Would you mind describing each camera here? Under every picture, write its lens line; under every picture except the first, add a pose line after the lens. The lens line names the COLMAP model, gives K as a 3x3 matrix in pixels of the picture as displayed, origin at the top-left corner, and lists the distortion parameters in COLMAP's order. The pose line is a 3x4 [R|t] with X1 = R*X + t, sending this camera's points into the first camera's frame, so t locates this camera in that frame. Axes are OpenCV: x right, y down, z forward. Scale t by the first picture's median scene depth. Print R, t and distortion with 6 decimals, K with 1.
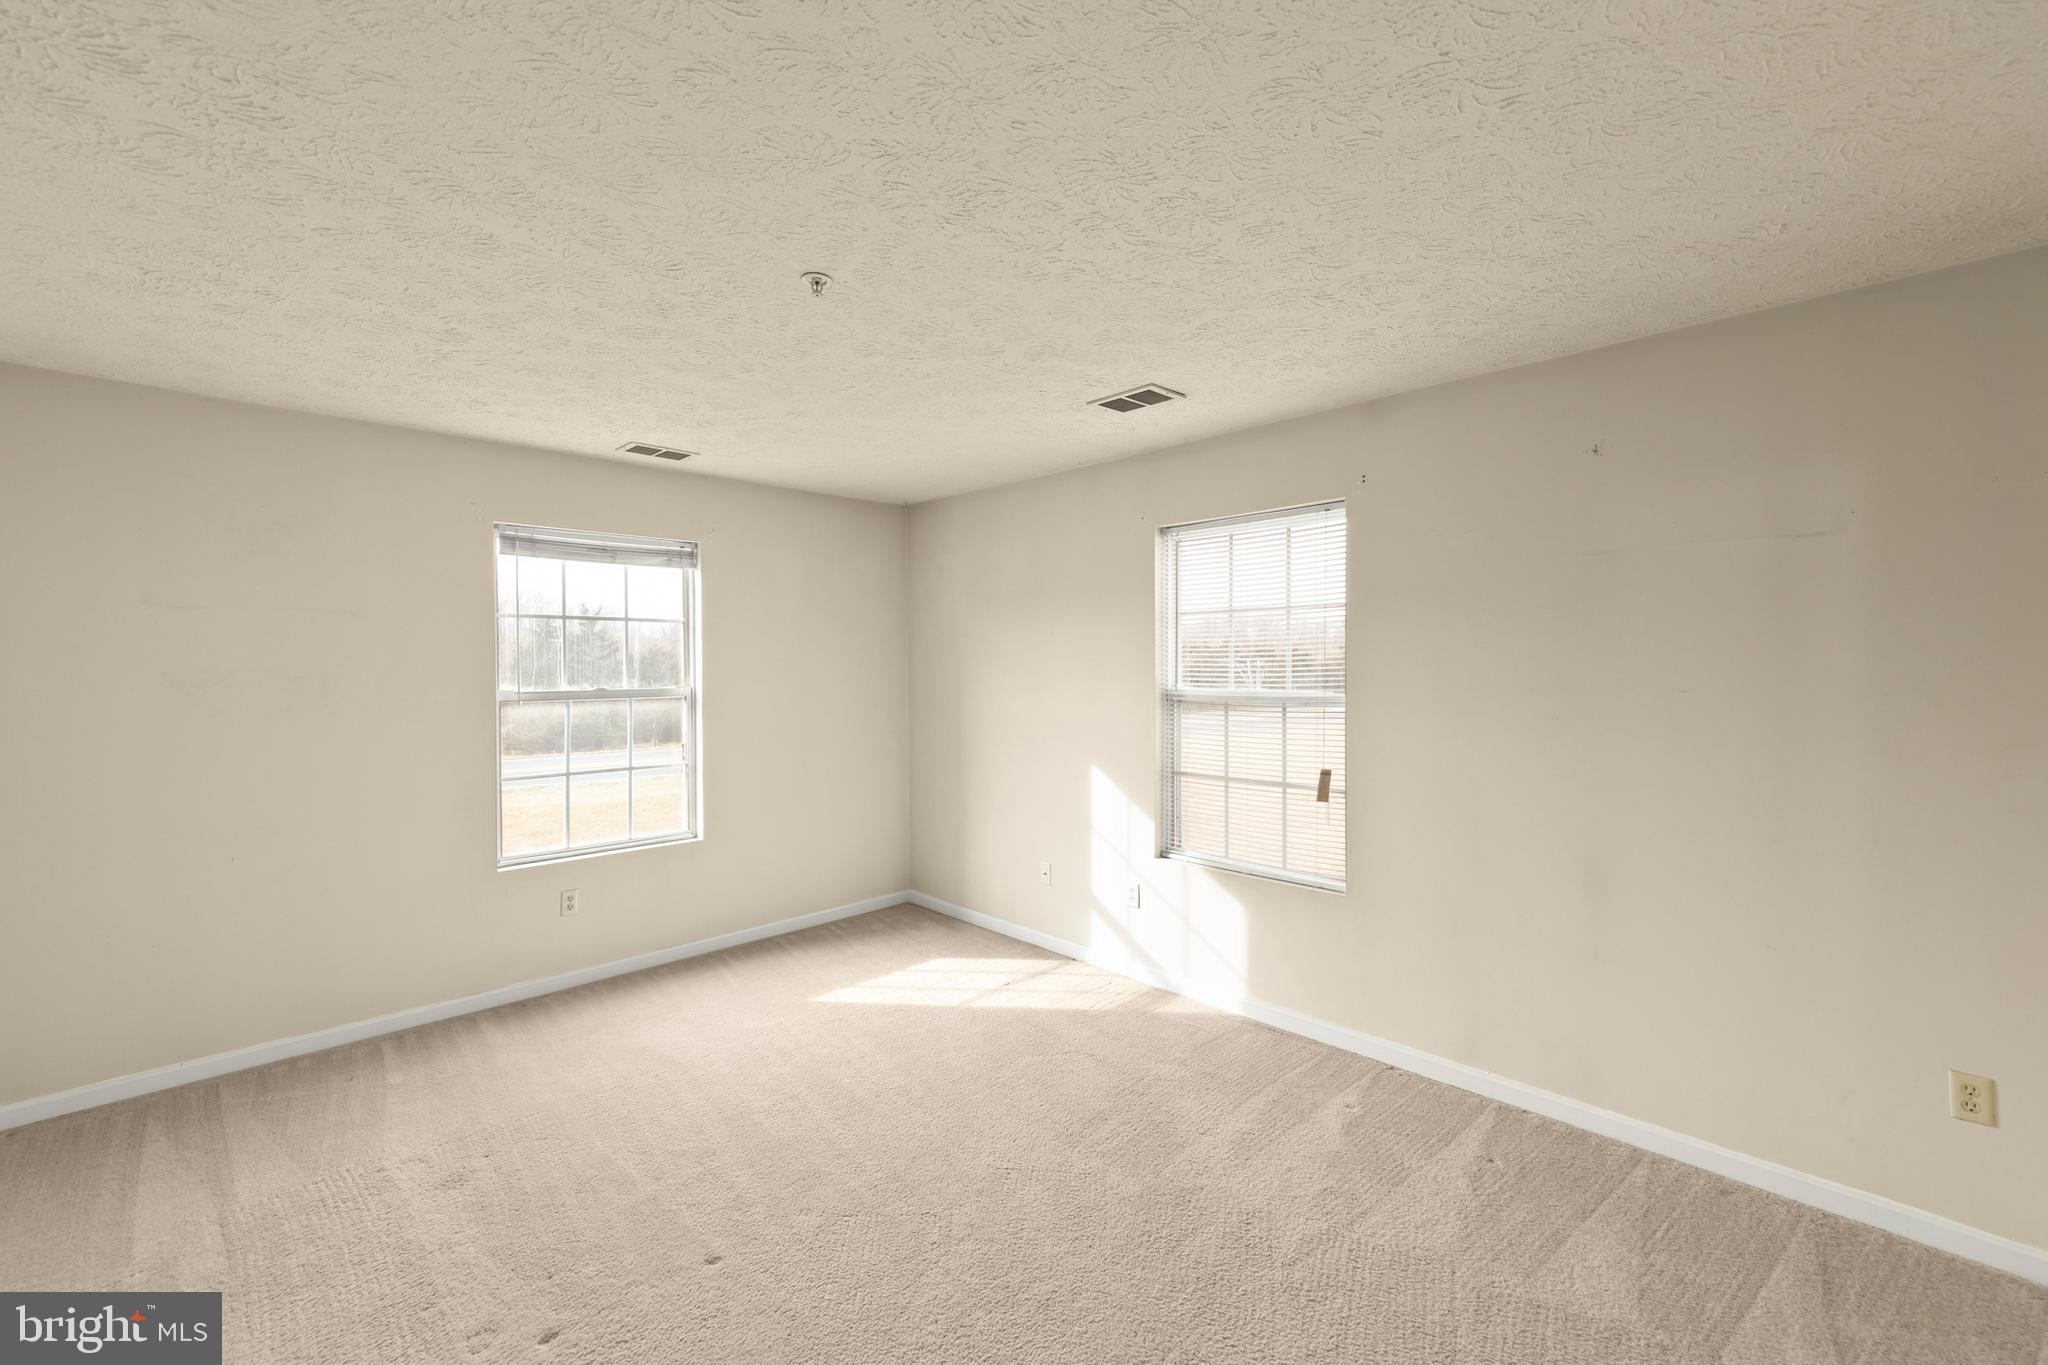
lens RADIAL K [[842.7, 0, 1017.9], [0, 842.7, 674.7], [0, 0, 1]] dist [0.010809, -0.001929]
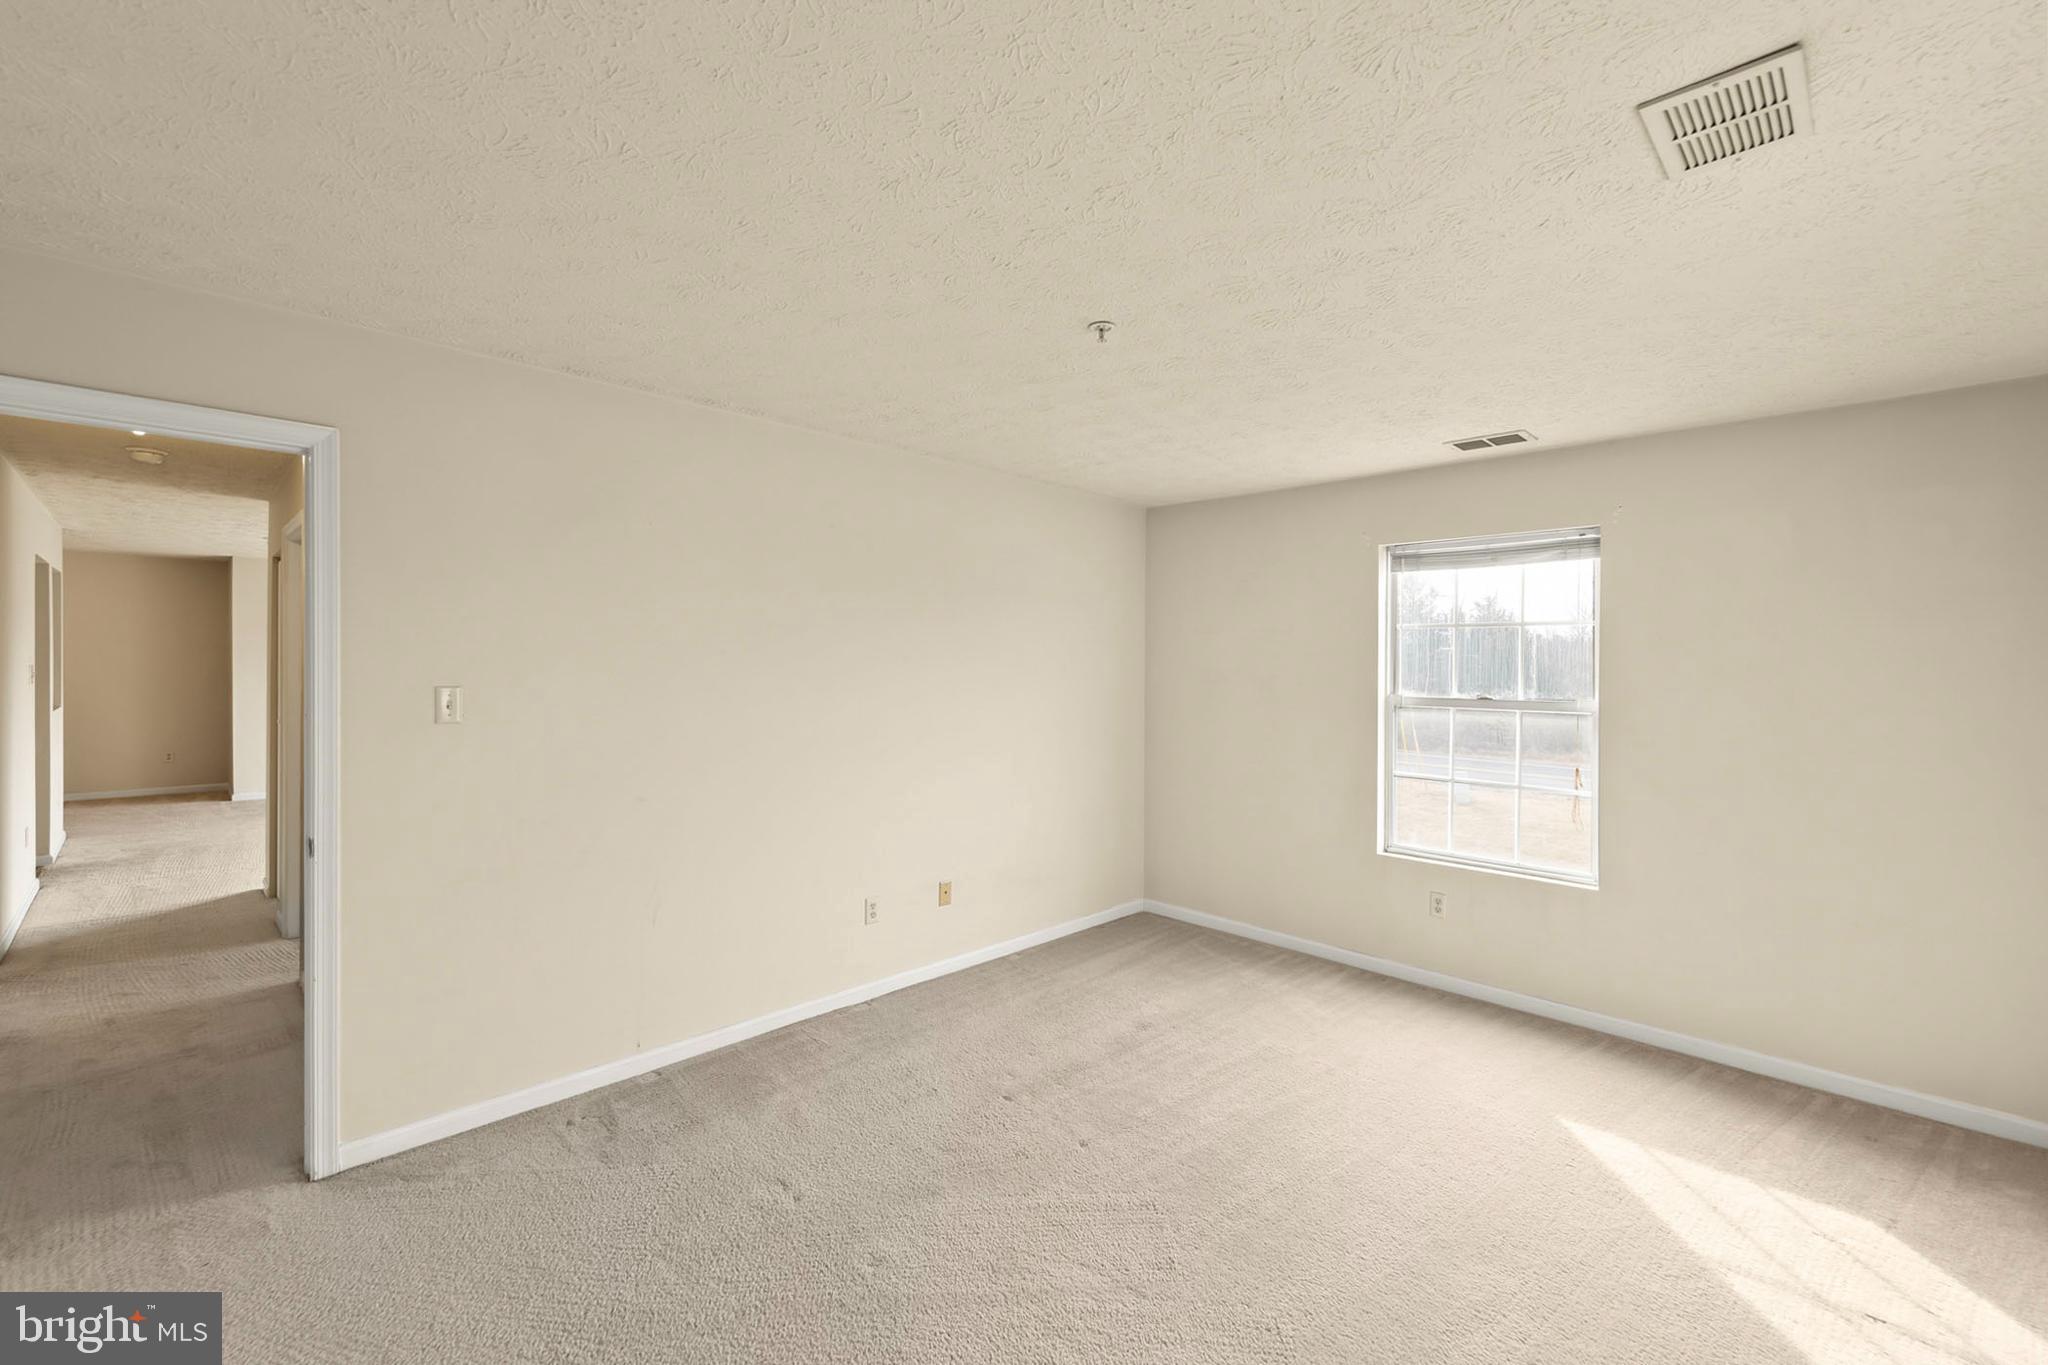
lens RADIAL K [[842.7, 0, 1022.1], [0, 842.7, 673.1], [0, 0, 1]] dist [0.010809, -0.001929]
pose [[0.018636, 0.012236, -0.999751, 0.478961], [-0.027983, 0.999540, 0.011712, -0.008293], [0.999435, 0.027758, 0.018970, 0.473313]]
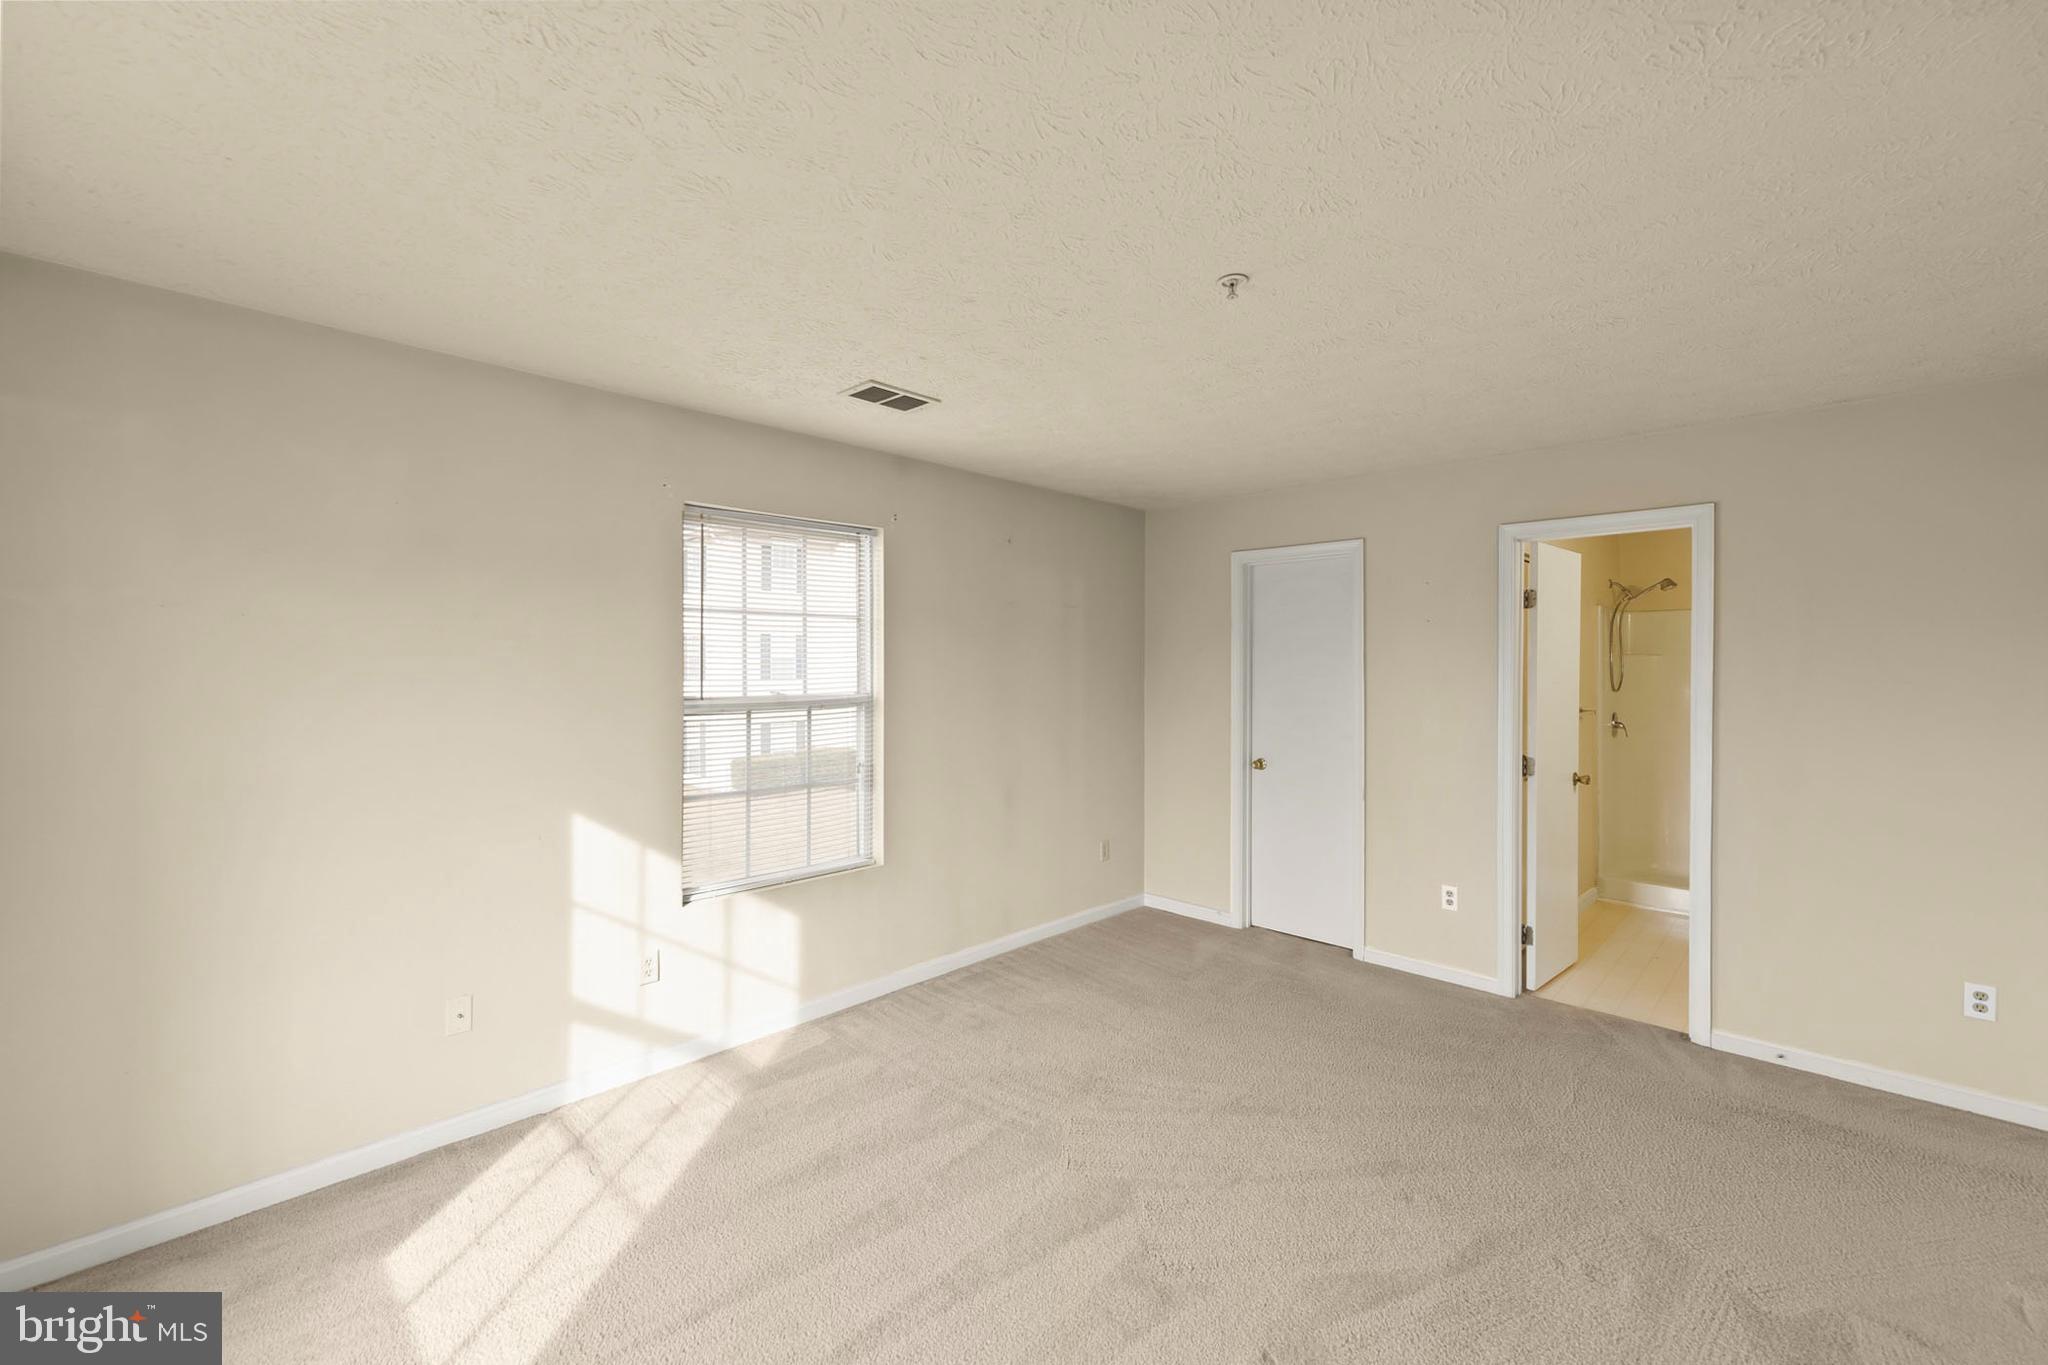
lens RADIAL K [[842.7, 0, 1019.8], [0, 842.7, 679.6], [0, 0, 1]] dist [0.010809, -0.001929]
pose [[-0.041958, -0.002075, 0.999117, -0.662056], [0.015045, 0.999883, 0.002708, 0.000674], [-0.999006, 0.015146, -0.041922, 0.701622]]
